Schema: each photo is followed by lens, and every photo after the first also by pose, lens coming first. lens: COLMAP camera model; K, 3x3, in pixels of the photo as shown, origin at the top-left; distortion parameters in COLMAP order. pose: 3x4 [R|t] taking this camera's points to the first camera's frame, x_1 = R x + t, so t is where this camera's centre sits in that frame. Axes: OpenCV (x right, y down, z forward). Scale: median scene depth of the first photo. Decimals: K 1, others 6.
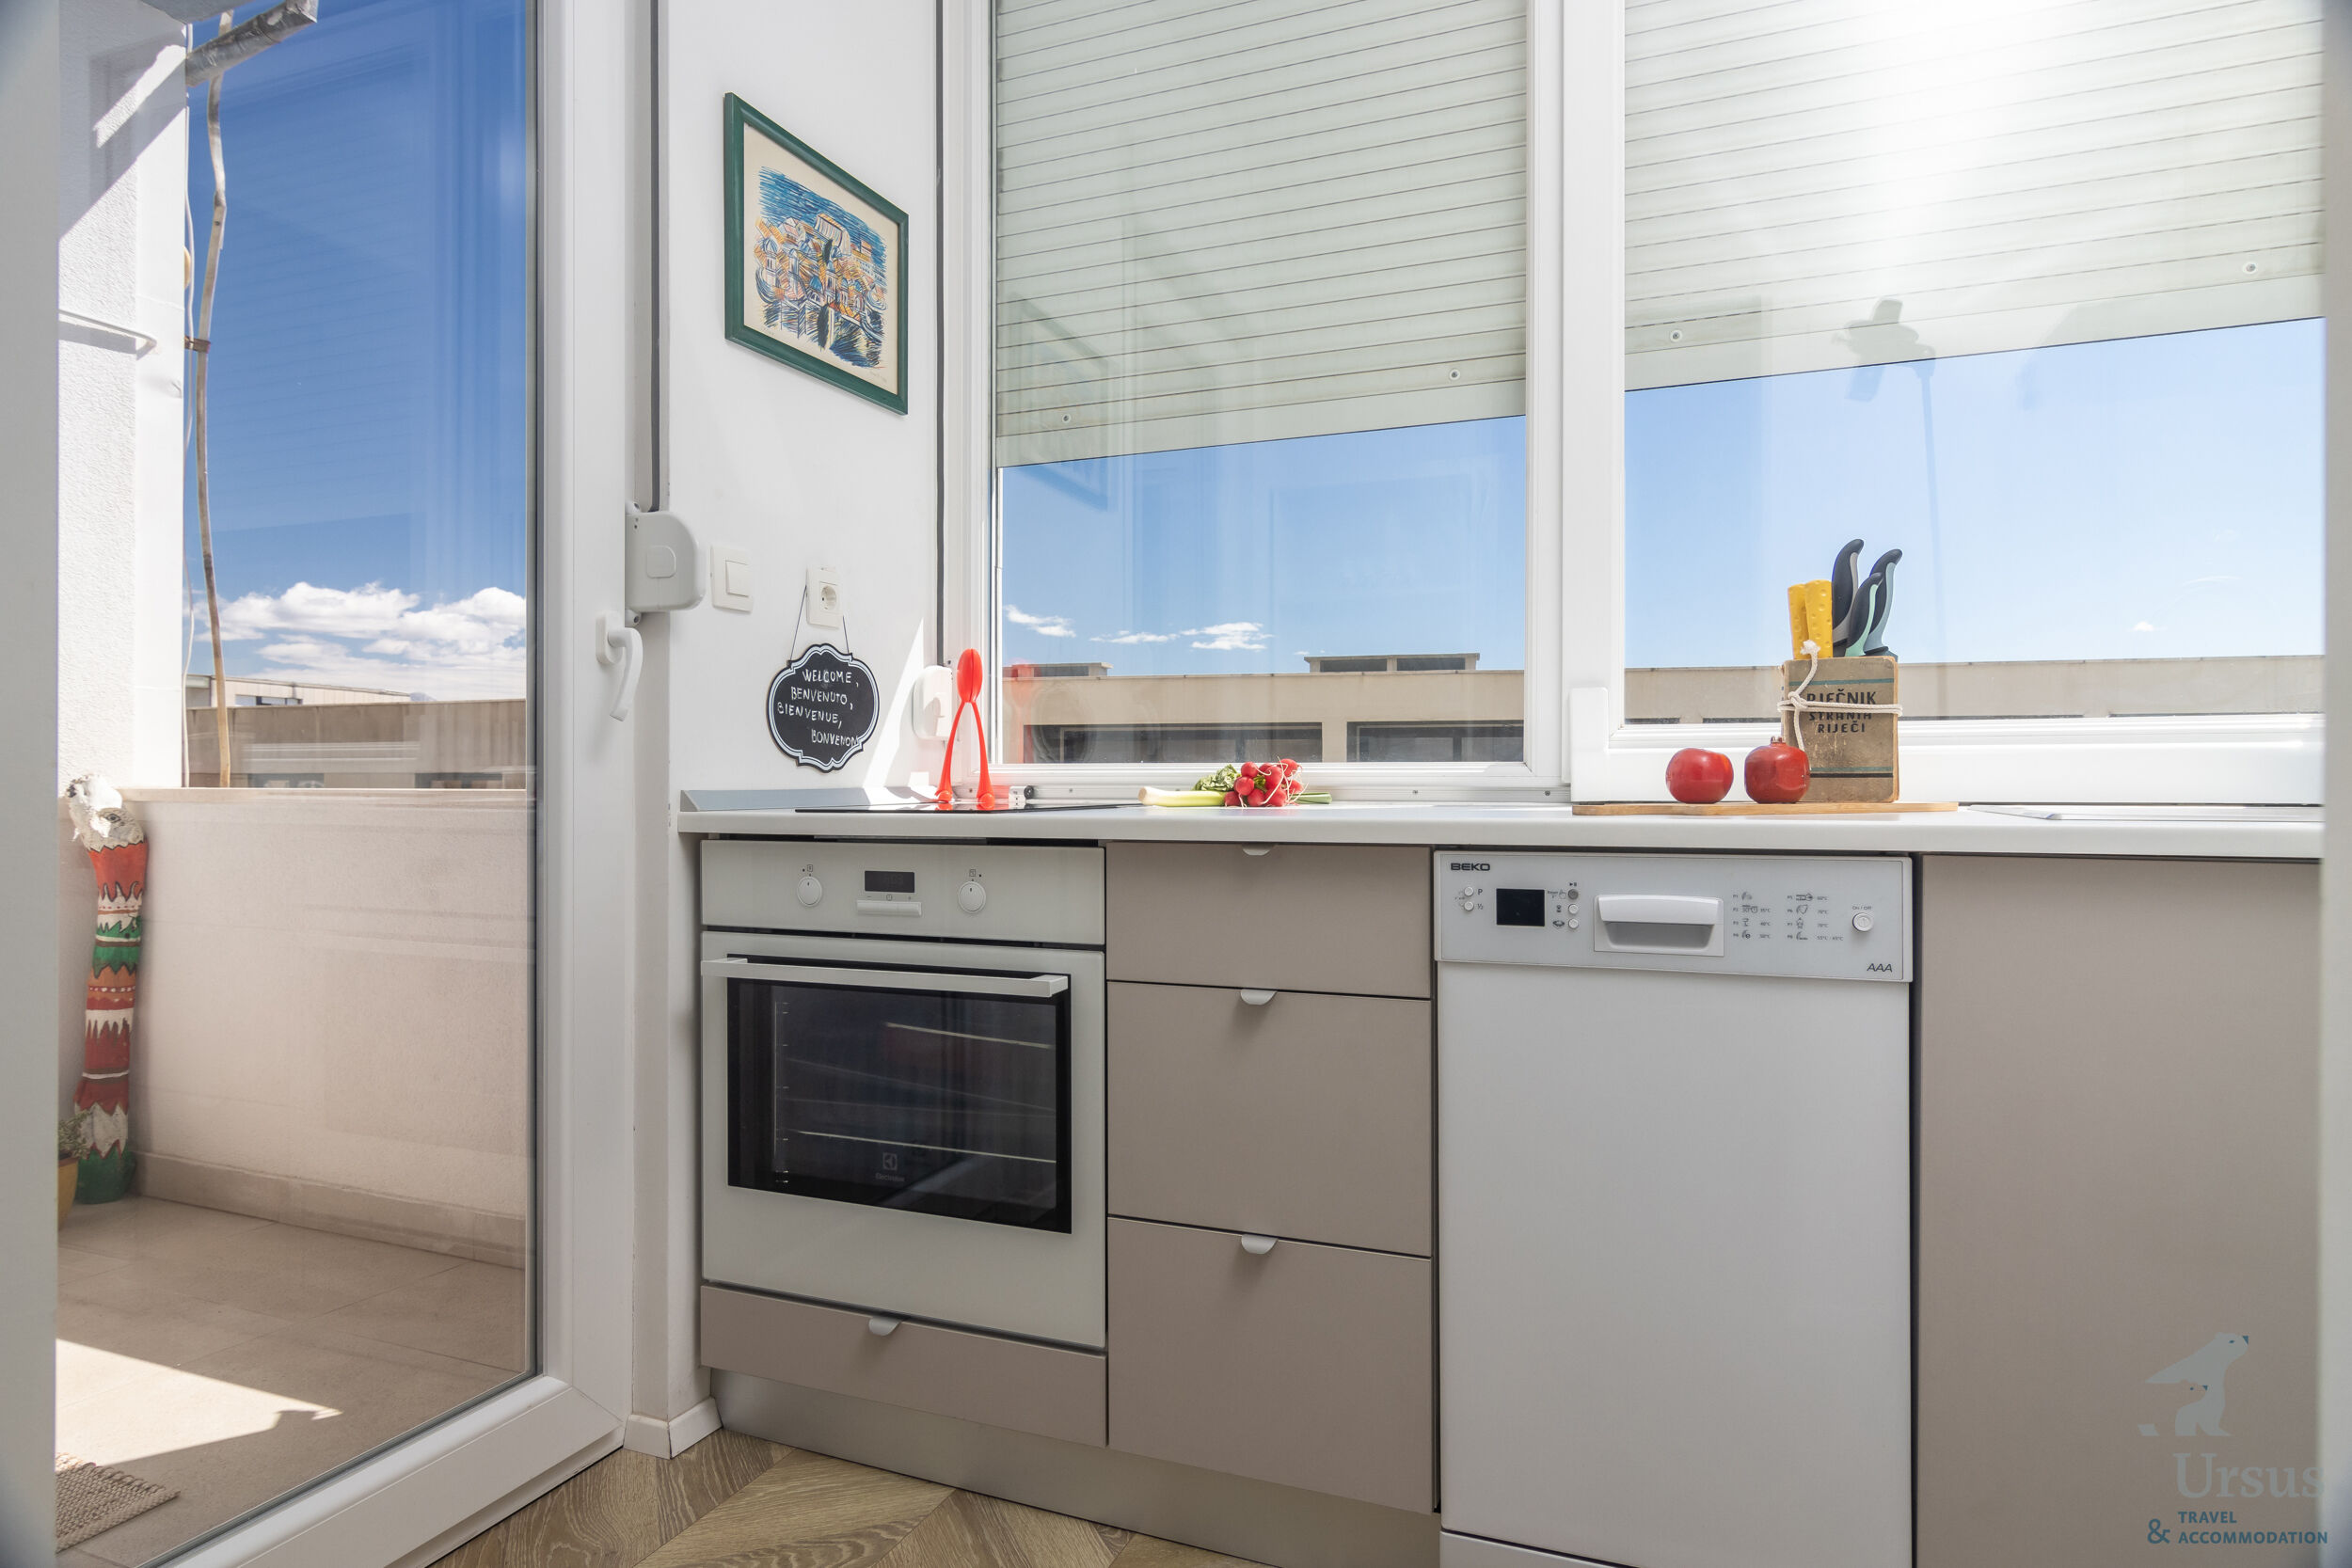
lens RADIAL K [[1323.9, 0, 1173.1], [0, 1323.9, 789.0], [0, 0, 1]] dist [-0.001205, 0.001272]
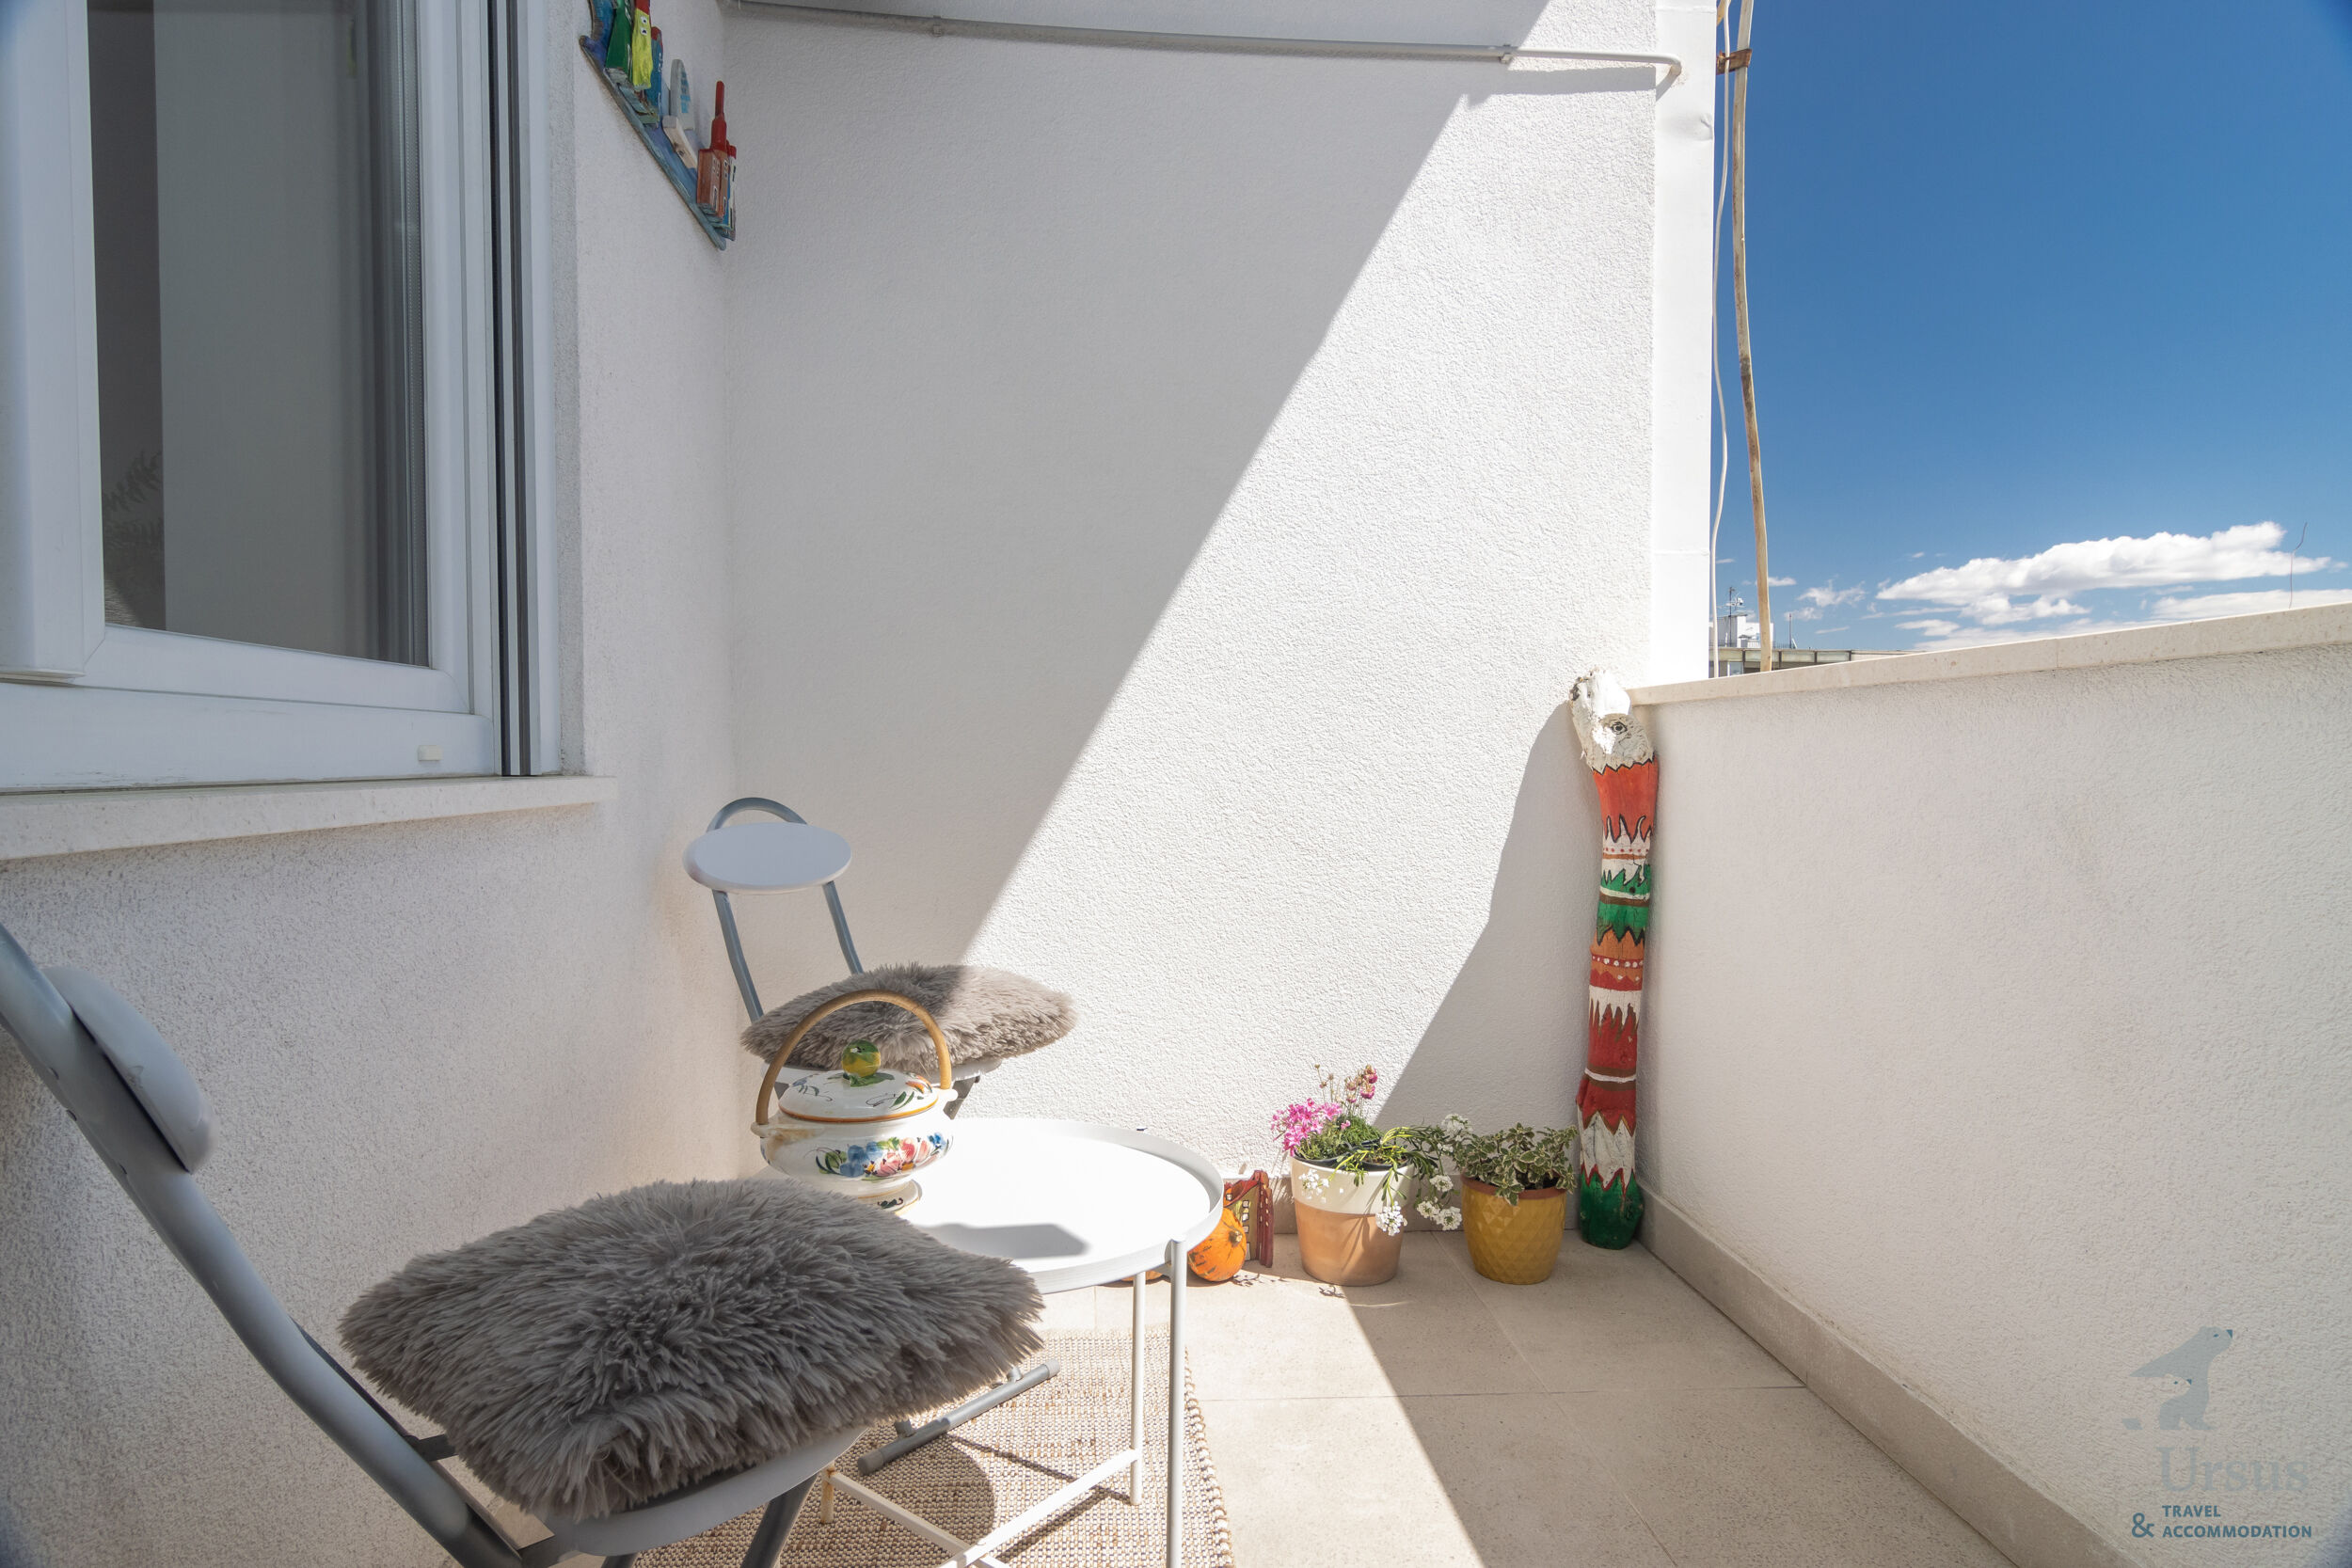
lens RADIAL K [[1336.7, 0, 1174.5], [0, 1336.7, 783.8], [0, 0, 1]] dist [0.001050, 0.000206]
pose [[0.453910, 0.015553, -0.890912, -0.441118], [0.002632, 0.999820, 0.018795, 0.066415], [0.891044, -0.010876, 0.453787, 0.773644]]
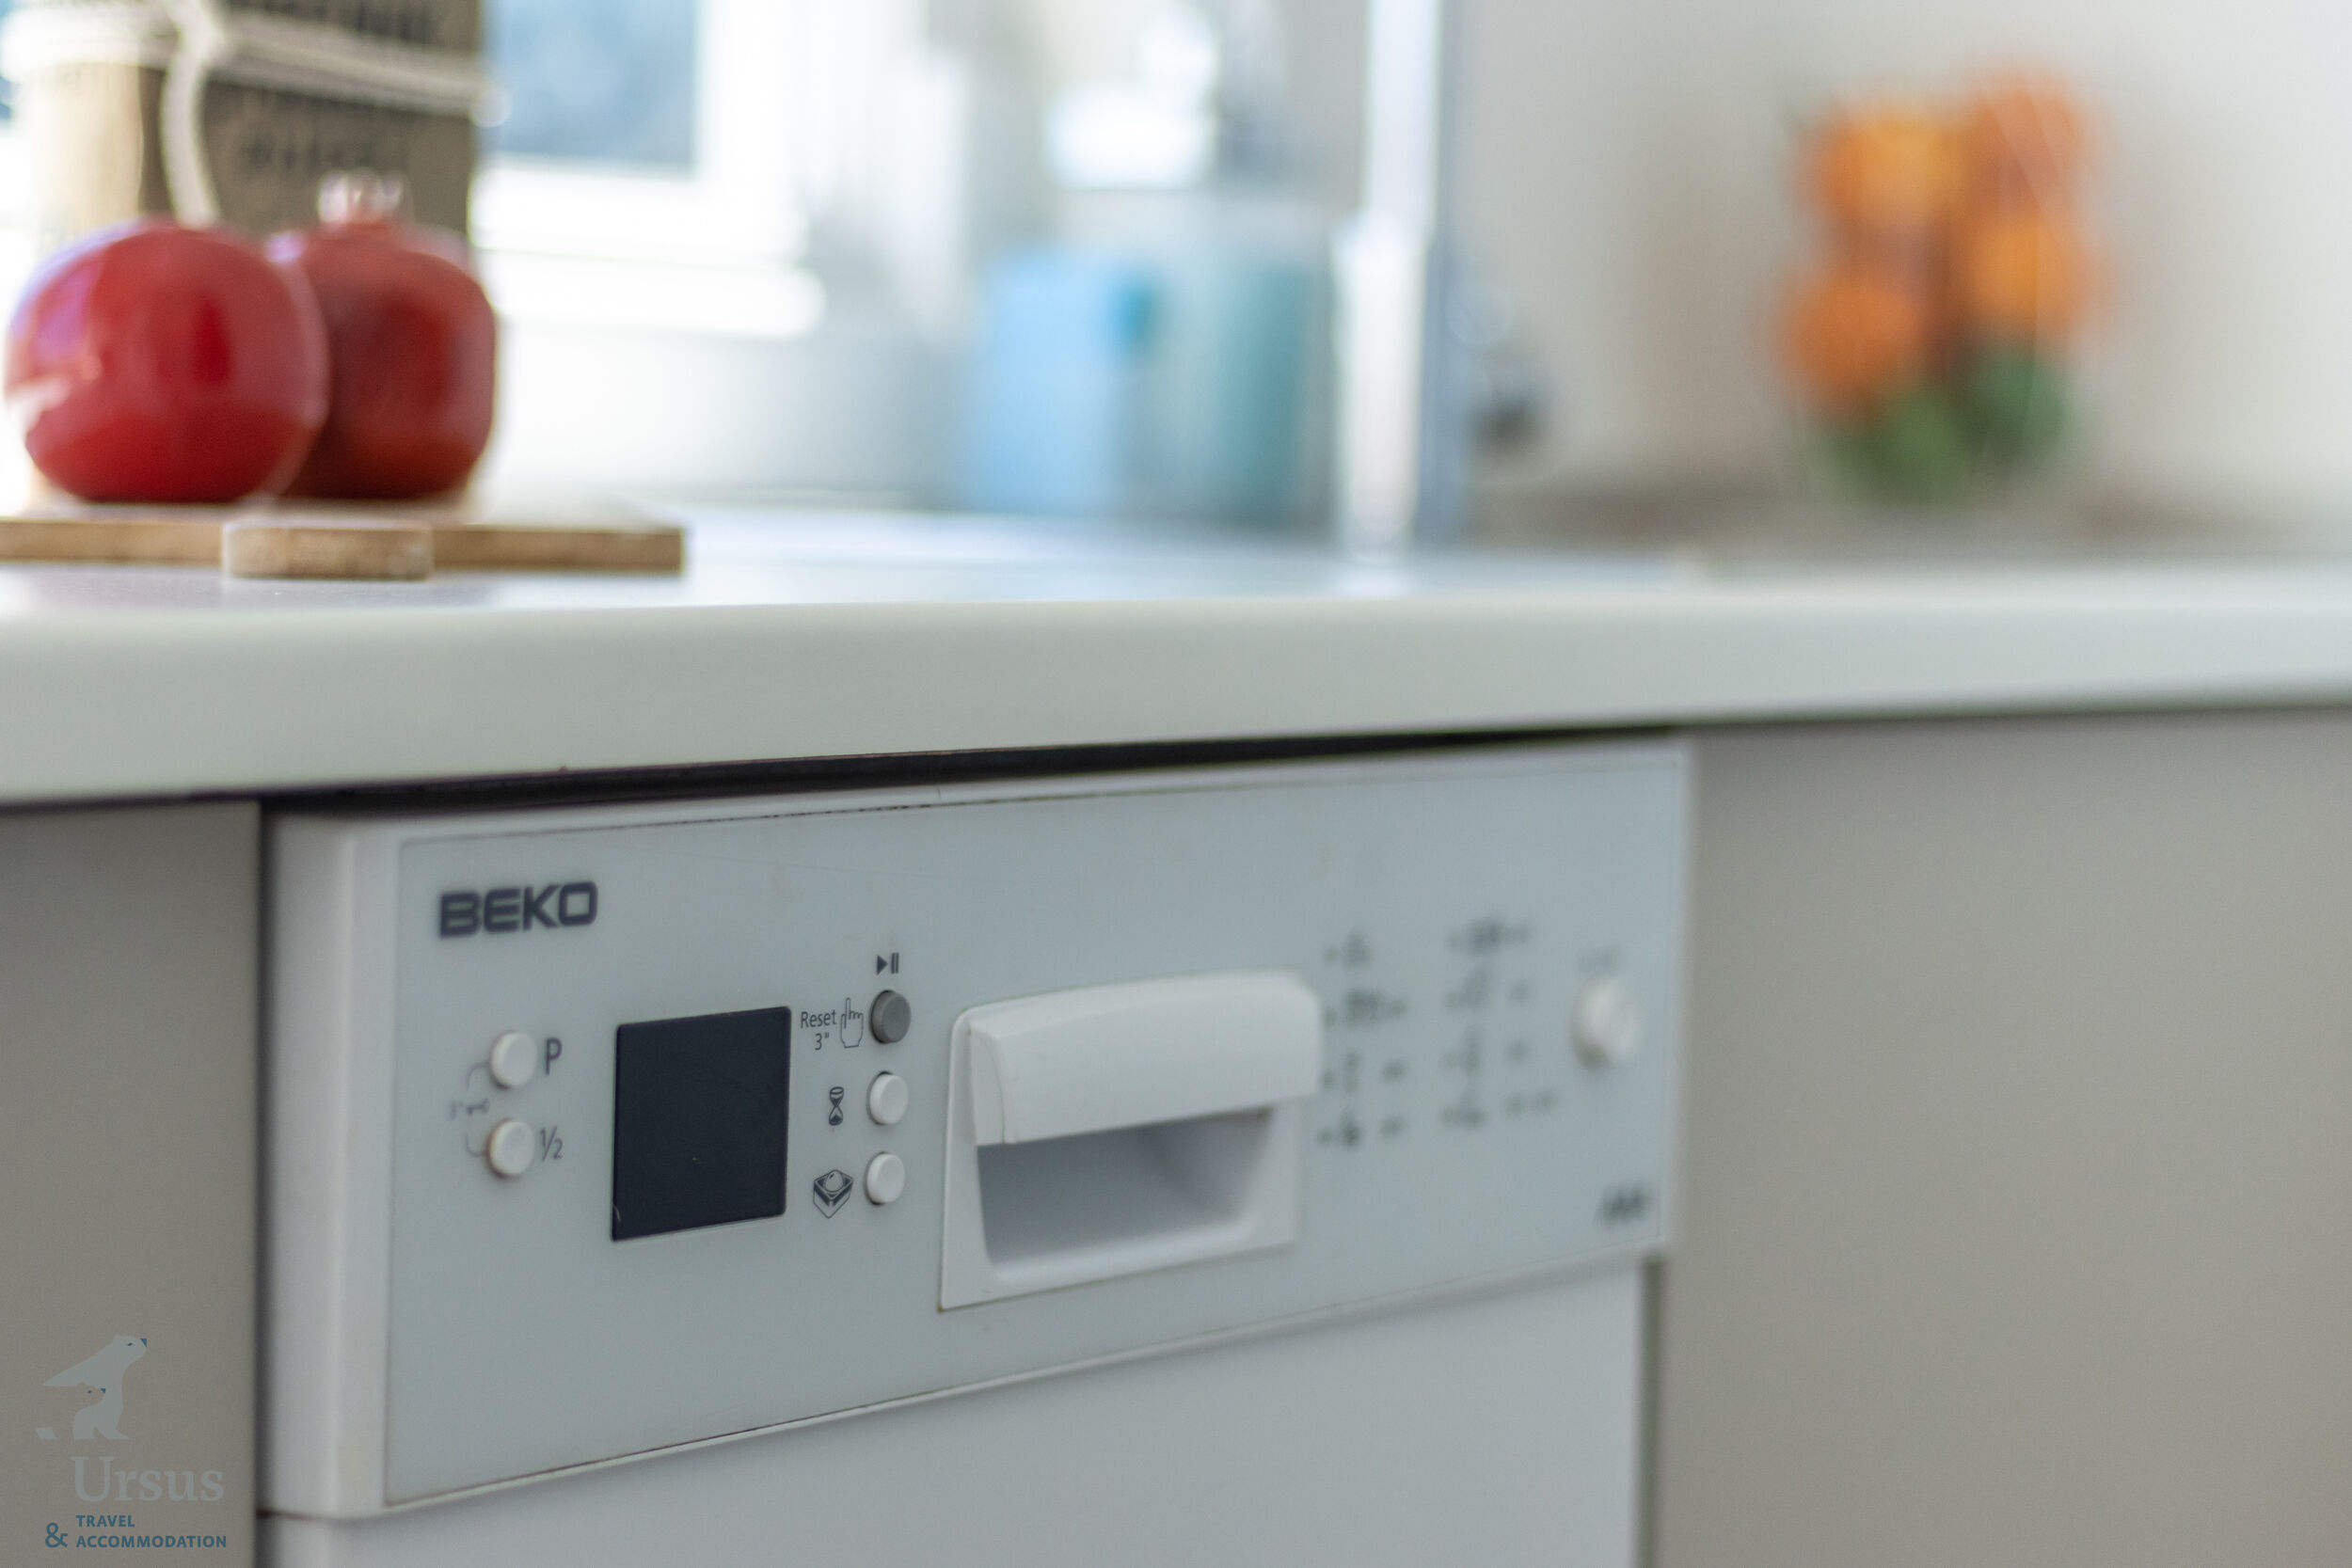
lens RADIAL K [[5824.1, 0, 1176.0], [0, 5824.1, 784.0], [0, 0, 1]] dist [-0.141501, -0.531871]
pose [[0.212584, -0.045464, 0.976085, -0.347750], [-0.014797, 0.998653, 0.049738, 0.005049], [-0.977031, -0.025016, 0.211625, 0.583562]]
